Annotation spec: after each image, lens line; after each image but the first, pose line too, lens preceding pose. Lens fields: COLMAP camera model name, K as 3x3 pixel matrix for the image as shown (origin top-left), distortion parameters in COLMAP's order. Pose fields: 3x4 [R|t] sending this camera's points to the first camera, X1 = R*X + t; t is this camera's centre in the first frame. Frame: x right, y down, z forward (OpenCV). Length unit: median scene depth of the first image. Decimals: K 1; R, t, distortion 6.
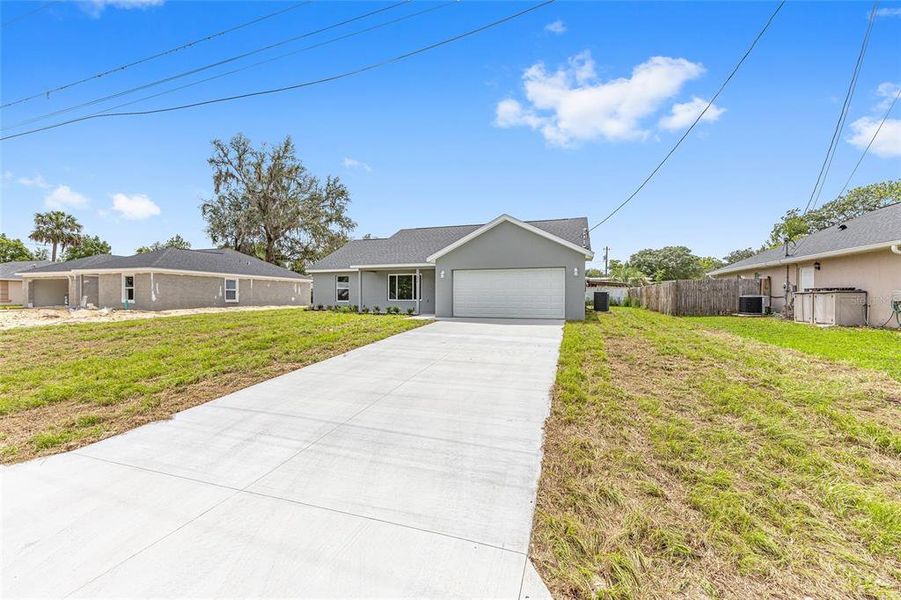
lens RADIAL K [[358.4, 0, 450.5], [0, 358.4, 300.0], [0, 0, 1]] dist [0.000036, 0.000193]
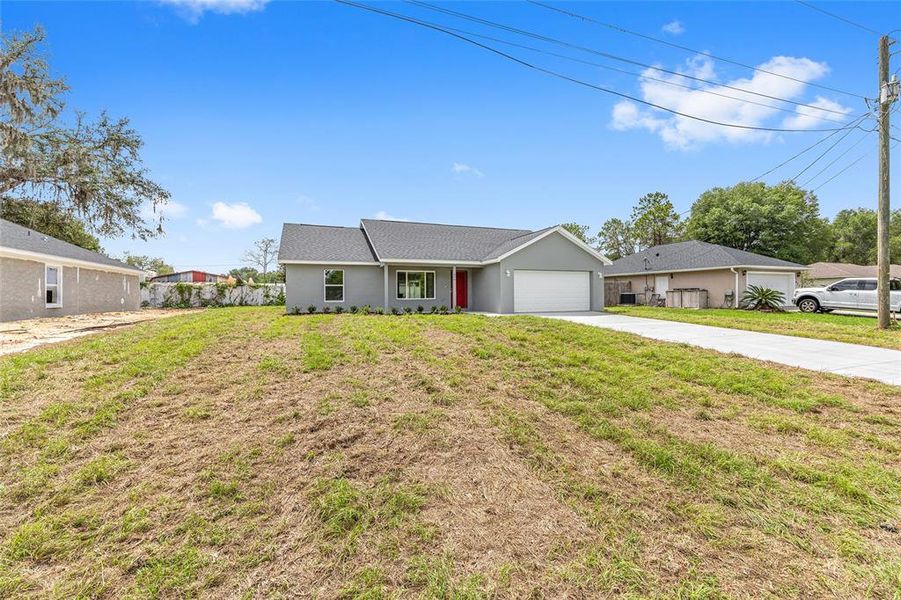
lens RADIAL K [[363.1, 0, 450.5], [0, 363.1, 300.0], [0, 0, 1]] dist [0.001425, 0.000226]
pose [[0.760425, -0.013812, 0.649279, -0.631348], [0.014324, 0.999887, 0.004494, 0.000030], [-0.649268, 0.005883, 0.760537, 0.216412]]
